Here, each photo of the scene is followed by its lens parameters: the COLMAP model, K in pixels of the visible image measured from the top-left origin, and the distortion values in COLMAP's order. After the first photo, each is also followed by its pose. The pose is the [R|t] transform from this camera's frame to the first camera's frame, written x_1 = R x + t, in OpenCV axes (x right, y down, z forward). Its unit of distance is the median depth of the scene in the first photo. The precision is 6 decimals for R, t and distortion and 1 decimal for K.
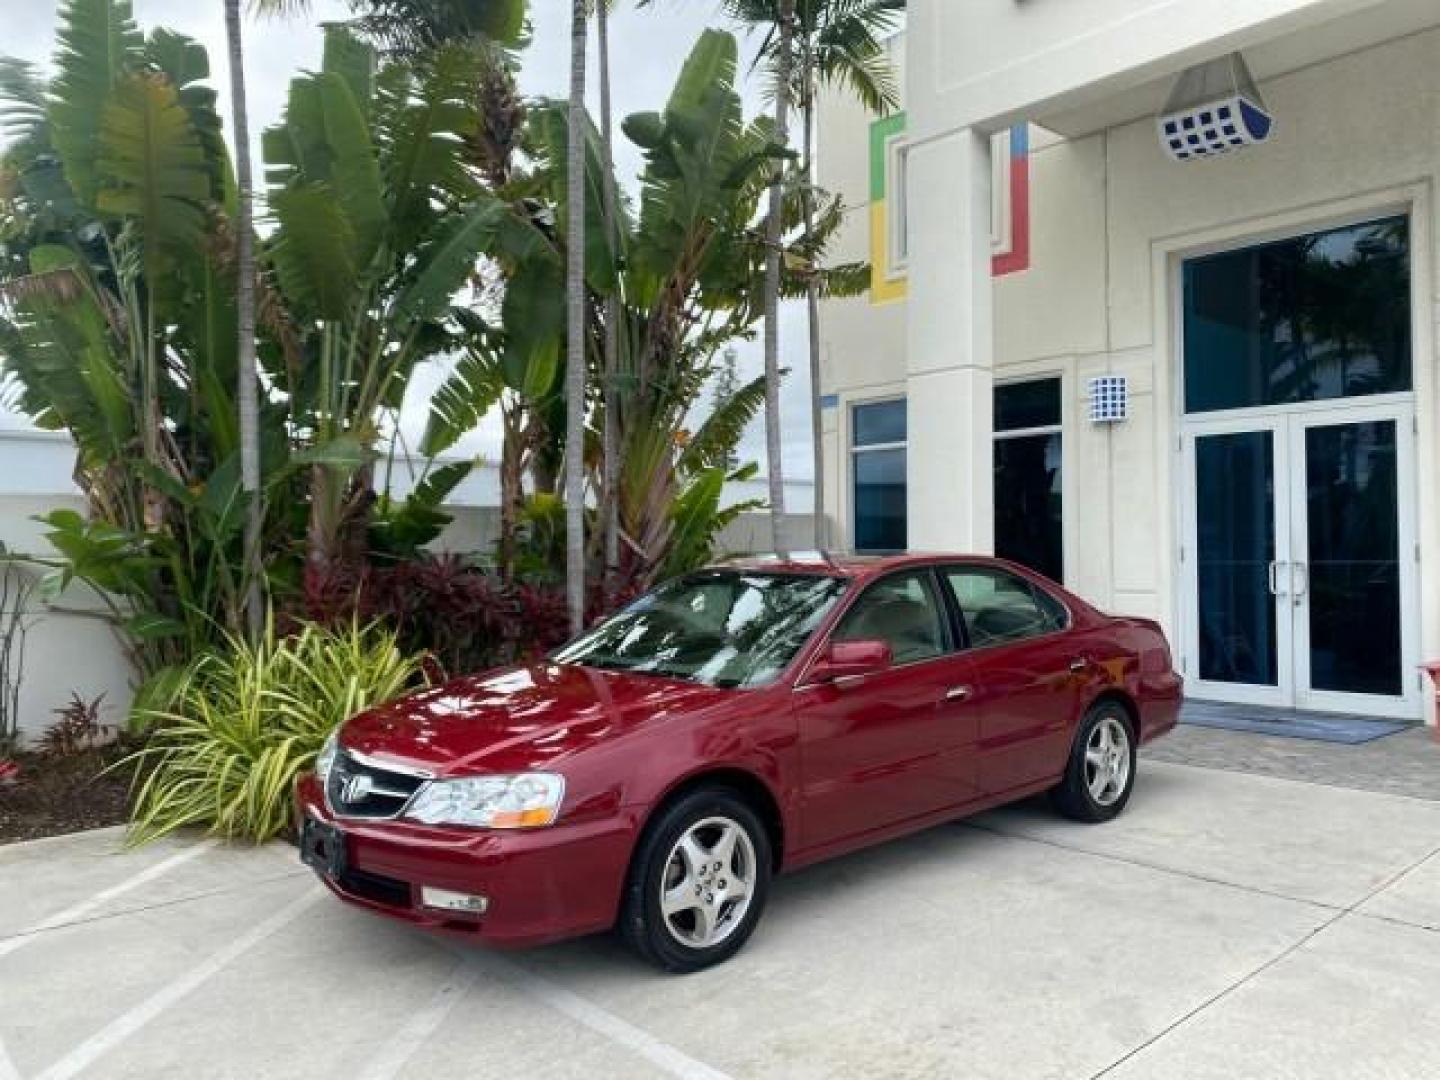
lens RADIAL K [[1103.7, 0, 712.3], [0, 1103.7, 534.9], [0, 0, 1]] dist [0.031299, -0.034758]
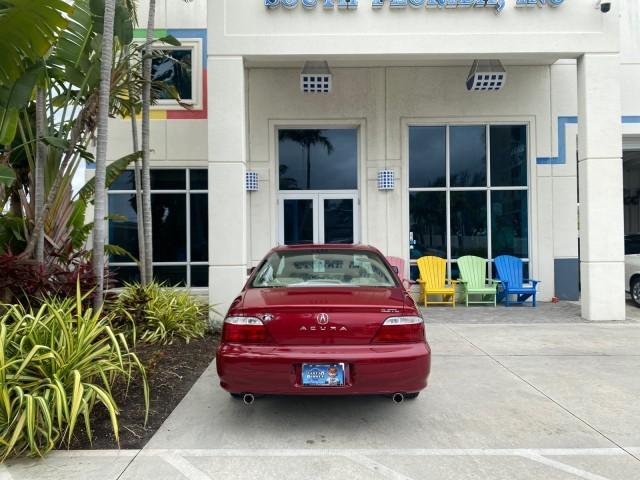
lens RADIAL K [[490.5, 0, 318.3], [0, 490.5, 241.5], [0, 0, 1]] dist [0.031299, -0.034758]
pose [[0.657566, 0.004305, 0.753385, -0.442359], [-0.009670, 0.999950, 0.002727, 0.005737], [-0.753335, -0.009078, 0.657574, 0.236871]]
